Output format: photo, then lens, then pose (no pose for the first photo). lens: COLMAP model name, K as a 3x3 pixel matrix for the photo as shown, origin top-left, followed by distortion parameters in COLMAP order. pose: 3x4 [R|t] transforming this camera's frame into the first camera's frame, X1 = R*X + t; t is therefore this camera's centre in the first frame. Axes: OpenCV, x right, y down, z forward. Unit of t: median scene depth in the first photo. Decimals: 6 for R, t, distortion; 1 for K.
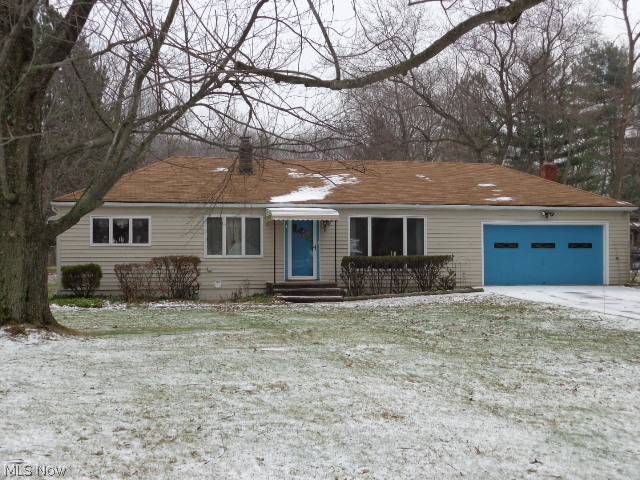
lens RADIAL K [[944.6, 0, 320.0], [0, 944.6, 240.0], [0, 0, 1]] dist [-0.002192, -0.056914]
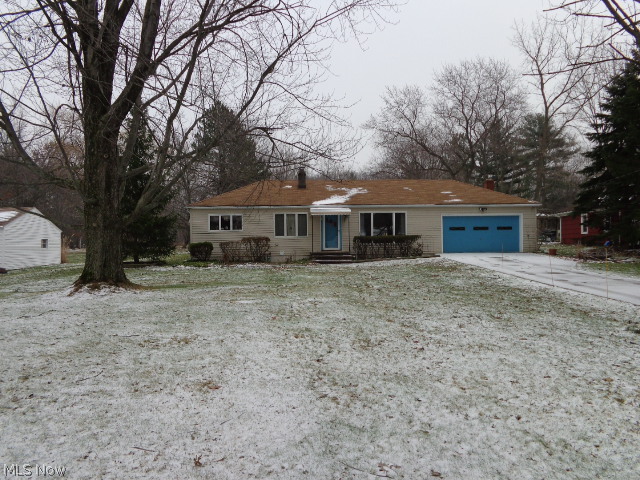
lens RADIAL K [[482.0, 0, 320.0], [0, 482.0, 240.0], [0, 0, 1]] dist [-0.001884, 0.005037]
pose [[0.990228, -0.008275, -0.139213, 0.082520], [0.011917, 0.999608, 0.025350, 0.001616], [0.138949, -0.026762, 0.989938, 0.139546]]
